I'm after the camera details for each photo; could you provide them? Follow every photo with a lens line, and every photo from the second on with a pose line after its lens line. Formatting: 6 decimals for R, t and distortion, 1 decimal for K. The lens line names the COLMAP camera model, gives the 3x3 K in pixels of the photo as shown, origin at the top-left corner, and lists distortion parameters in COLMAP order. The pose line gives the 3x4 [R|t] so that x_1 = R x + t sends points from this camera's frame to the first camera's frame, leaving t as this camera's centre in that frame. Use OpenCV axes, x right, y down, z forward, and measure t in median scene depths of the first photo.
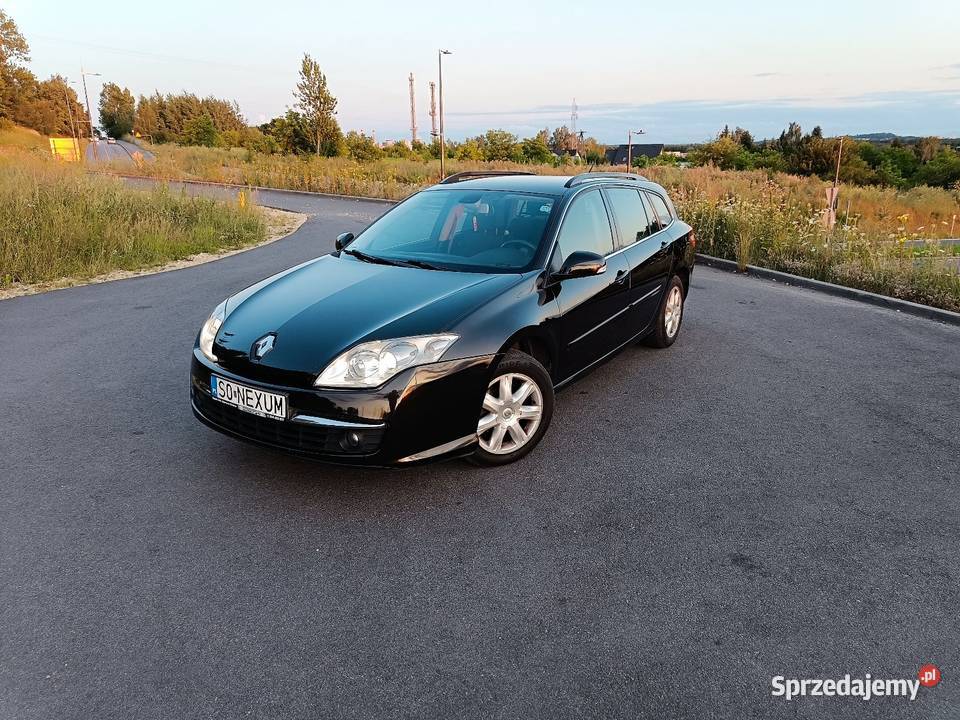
lens RADIAL K [[673.5, 0, 480.0], [0, 673.5, 360.0], [0, 0, 1]] dist [0.004500, 0.003539]
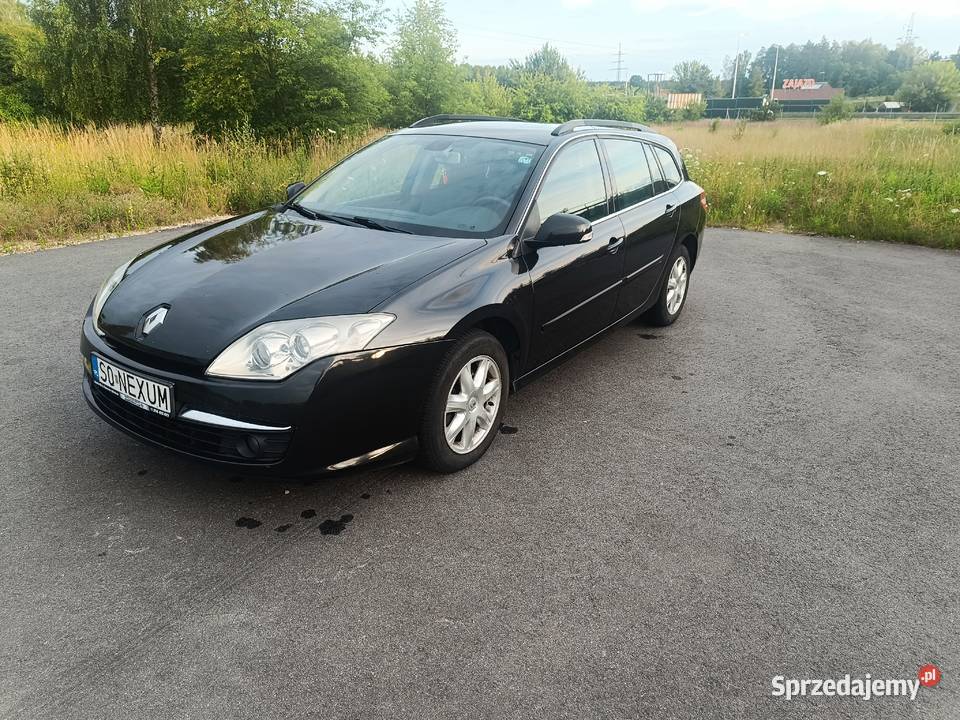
lens RADIAL K [[673.5, 0, 480.0], [0, 673.5, 360.0], [0, 0, 1]] dist [0.004500, 0.003539]
pose [[0.999320, 0.033938, -0.014441, 0.079747], [-0.032973, 0.997499, 0.062518, -0.035961], [0.016526, -0.061999, 0.997939, 0.193866]]
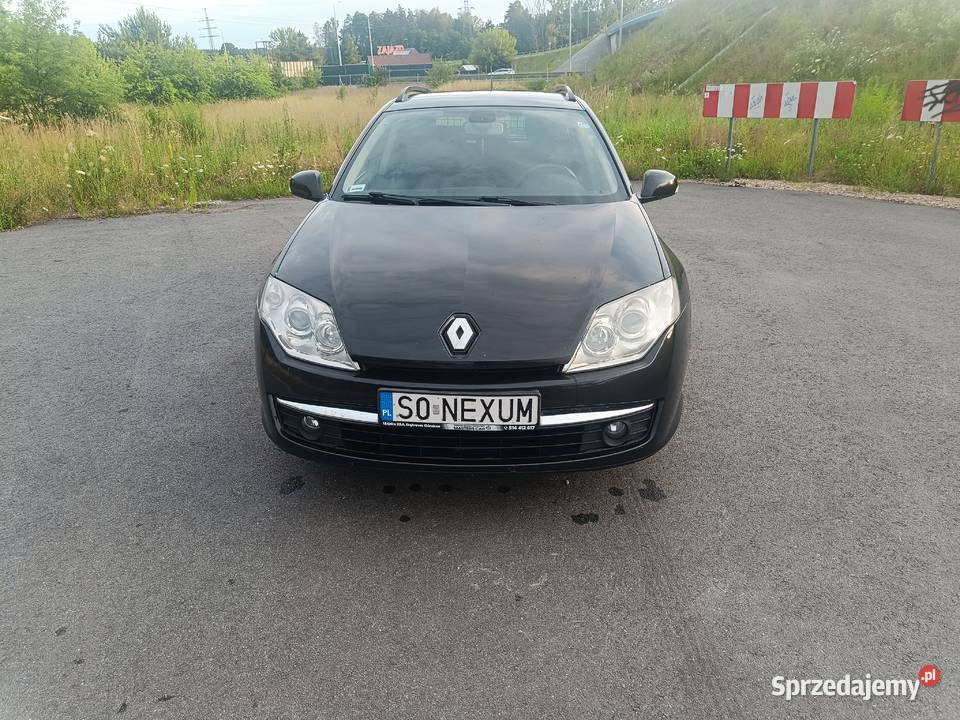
lens RADIAL K [[673.5, 0, 480.0], [0, 673.5, 360.0], [0, 0, 1]] dist [0.004500, 0.003539]
pose [[0.865086, -0.199377, 0.460298, -0.606367], [0.154594, 0.978921, 0.133473, -0.080884], [-0.477207, -0.044307, 0.877673, 0.362016]]
